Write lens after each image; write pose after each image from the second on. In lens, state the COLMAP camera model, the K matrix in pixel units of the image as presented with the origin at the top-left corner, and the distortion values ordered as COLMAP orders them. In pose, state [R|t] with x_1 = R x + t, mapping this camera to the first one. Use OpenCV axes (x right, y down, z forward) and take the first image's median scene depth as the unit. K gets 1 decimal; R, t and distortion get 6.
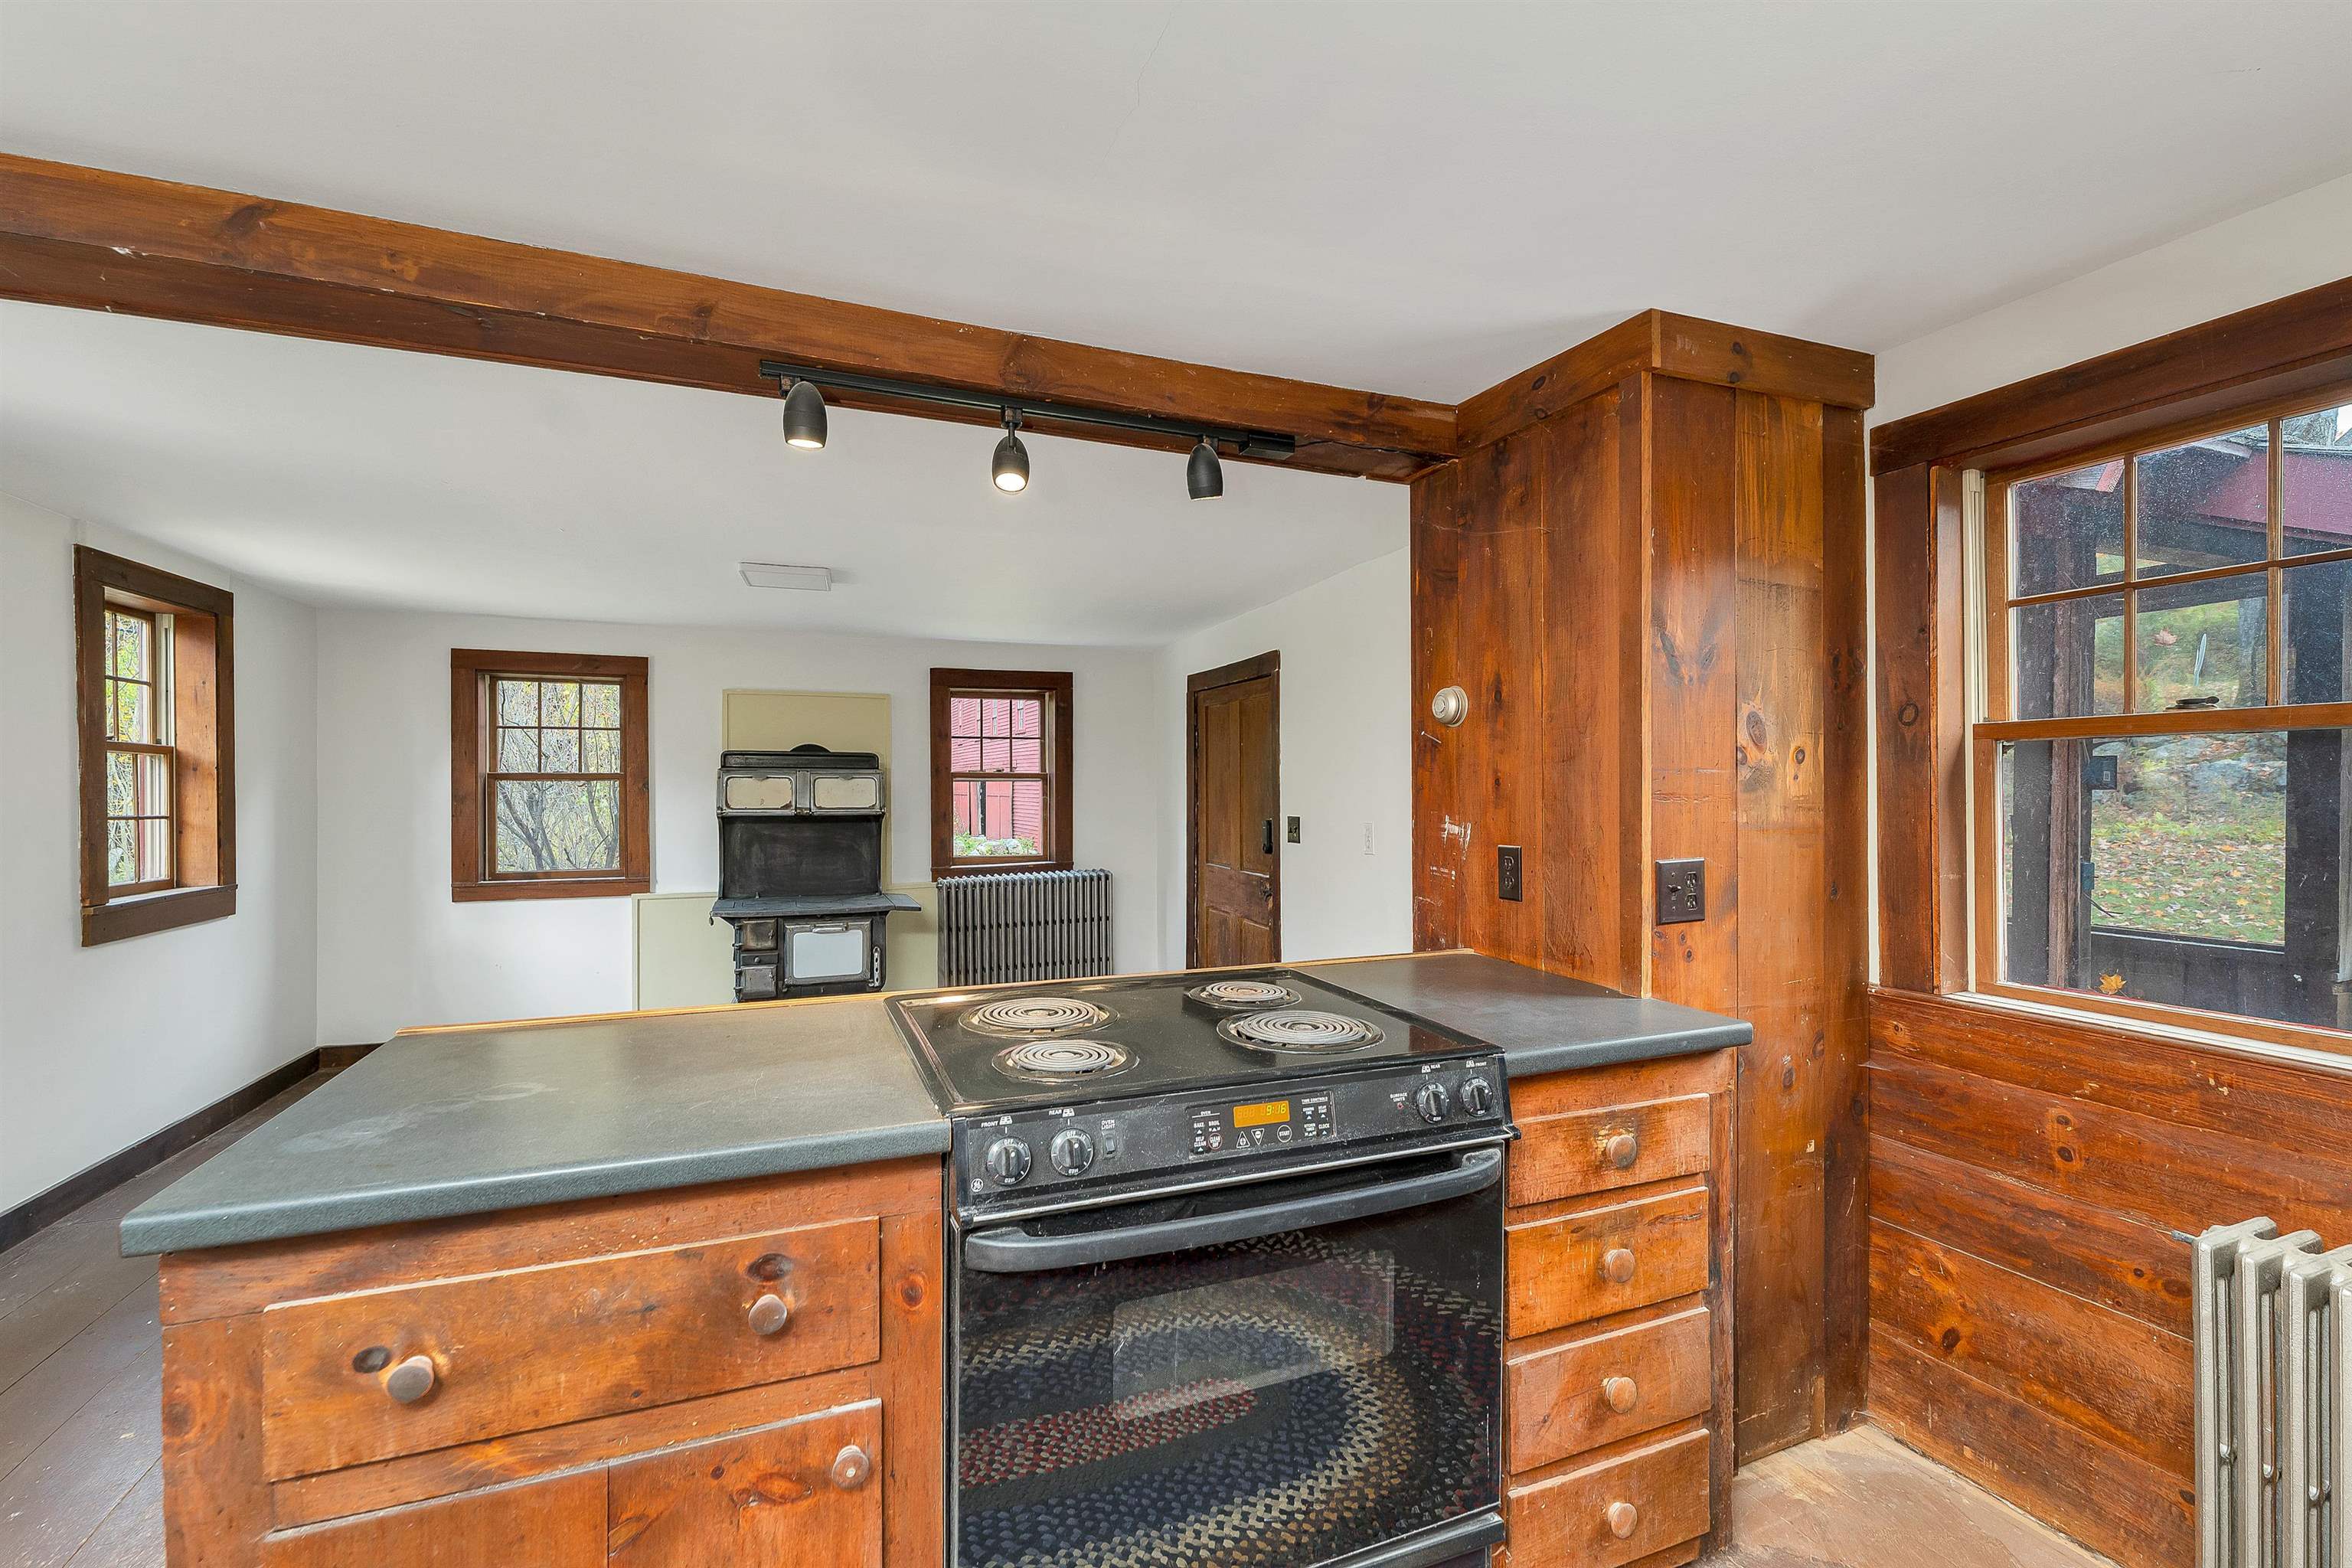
lens RADIAL K [[983.4, 0, 1167.2], [0, 983.4, 784.9], [0, 0, 1]] dist [0.000688, 0.000679]
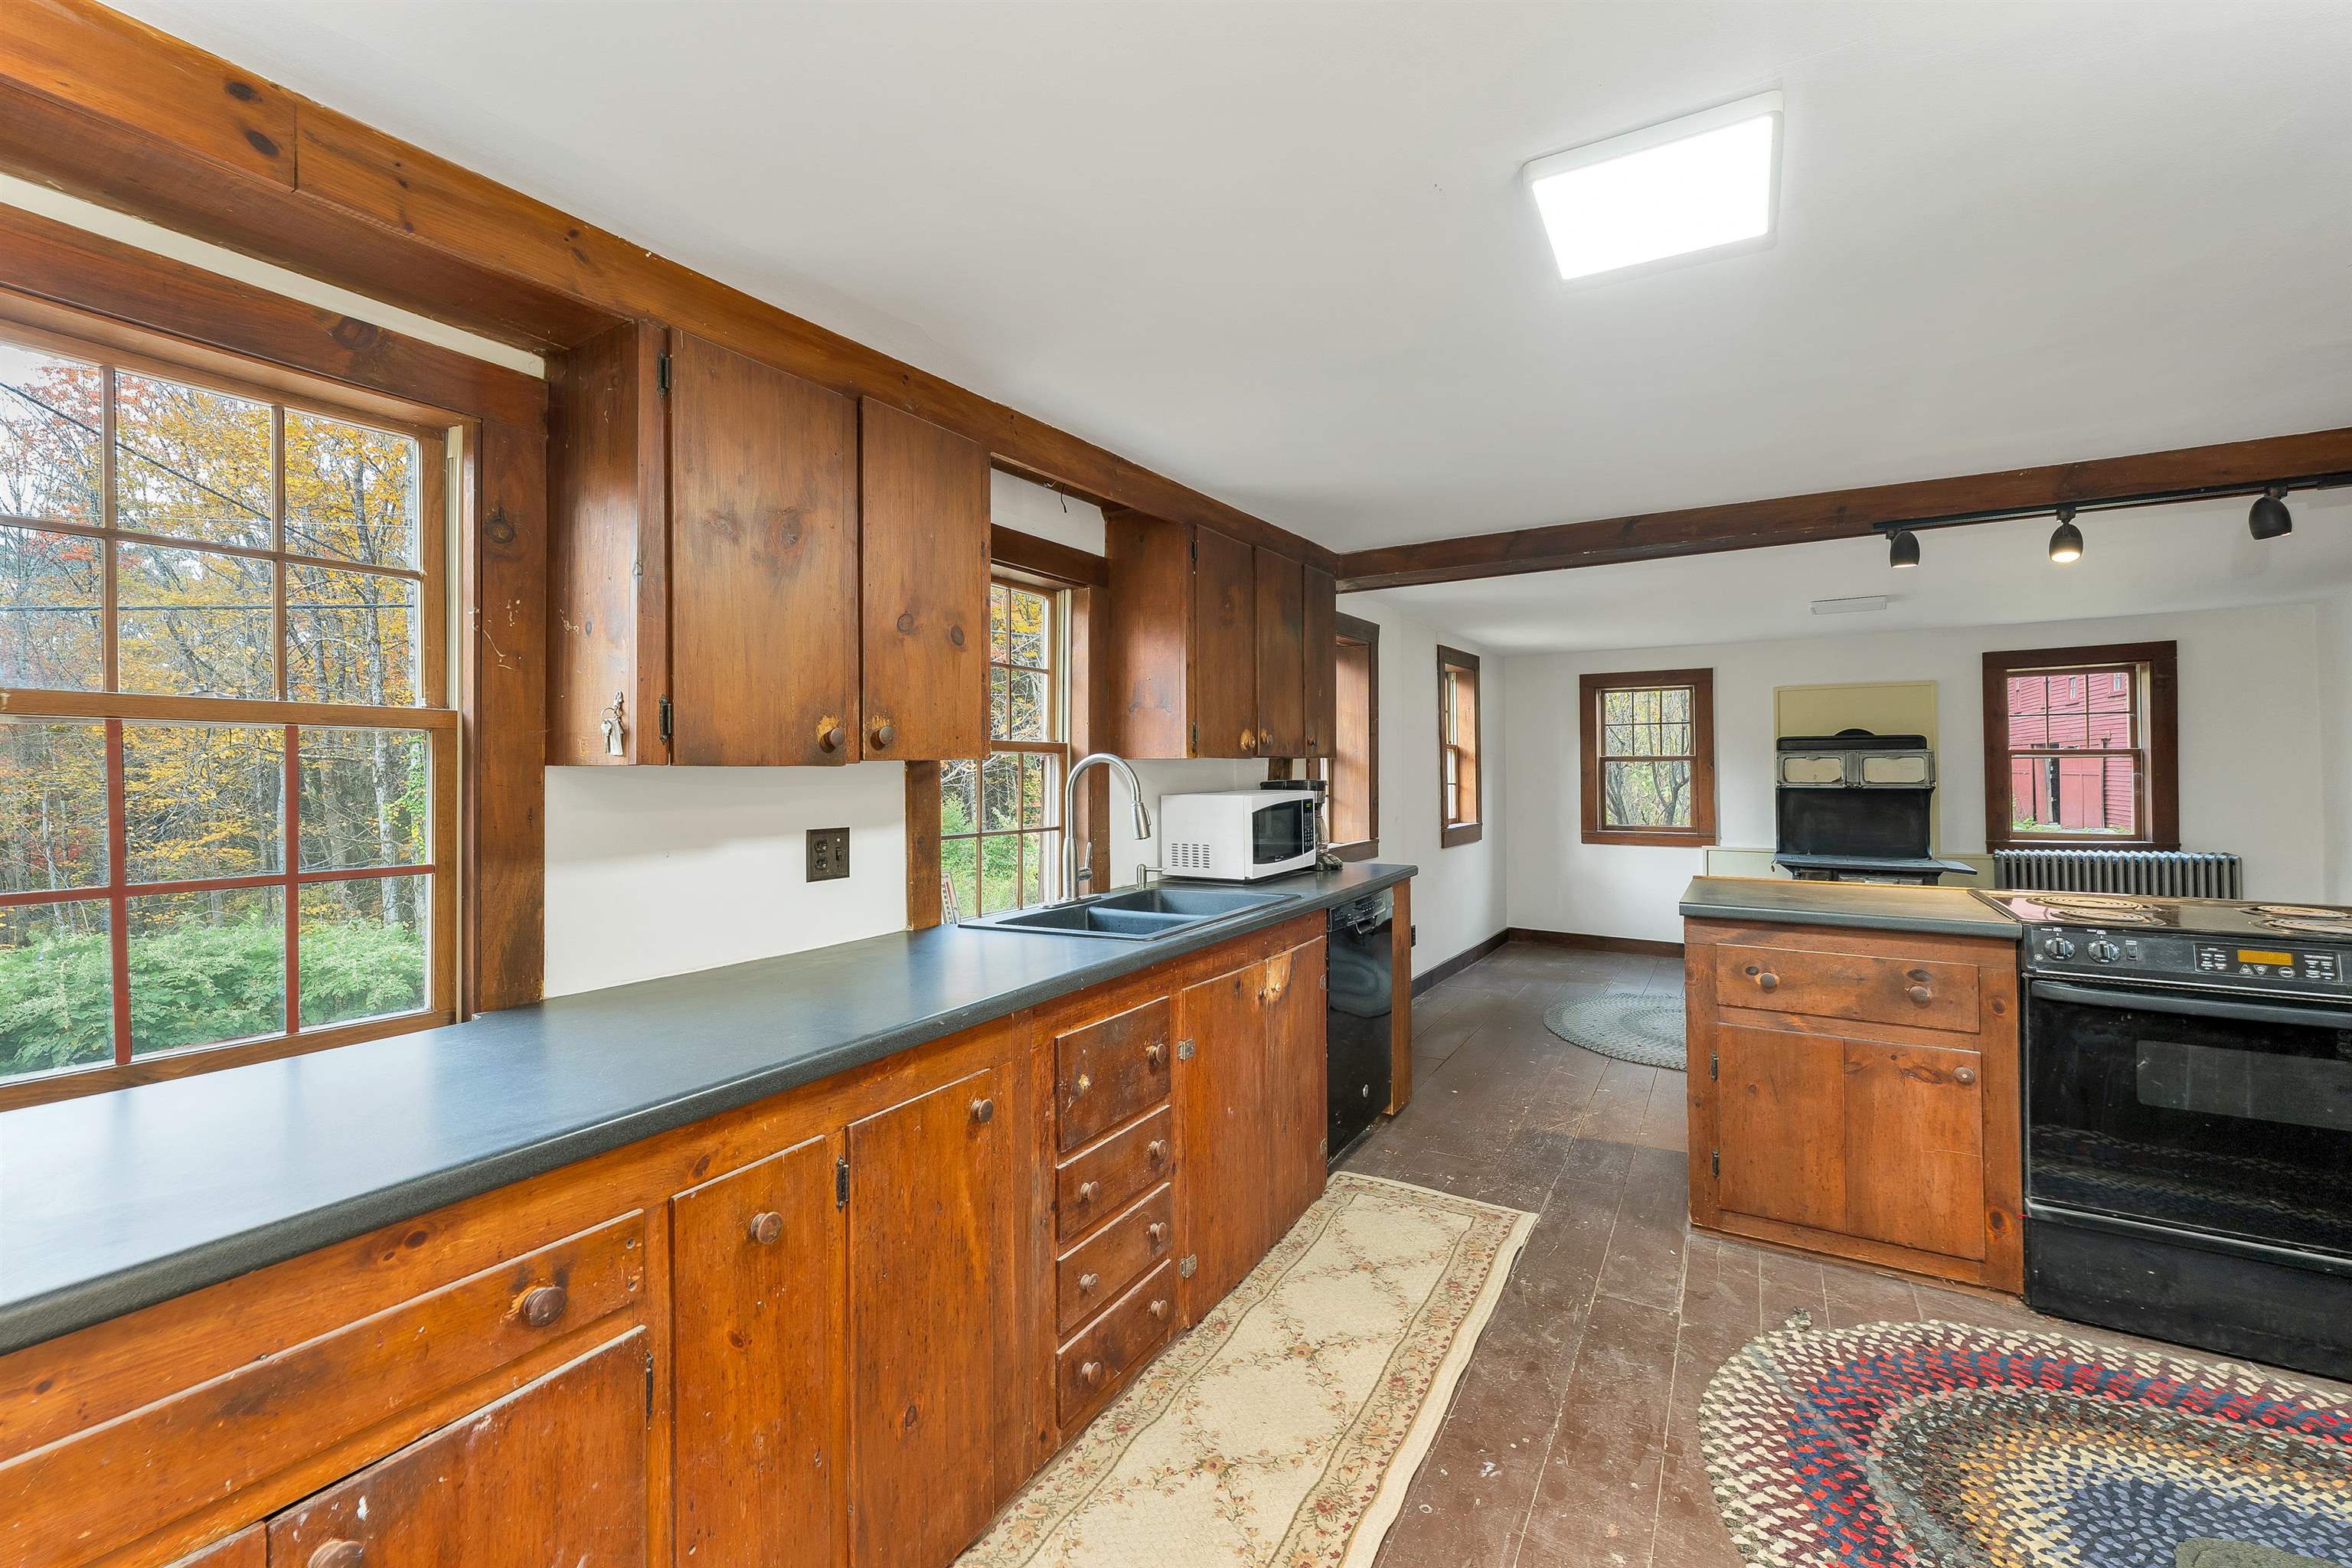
lens RADIAL K [[983.4, 0, 1164.2], [0, 983.4, 762.4], [0, 0, 1]] dist [0.000688, 0.000679]
pose [[0.604531, -0.009309, -0.796527, 0.084047], [0.007135, 0.999955, -0.006272, 0.000555], [0.796550, -0.001892, 0.604570, -0.414908]]
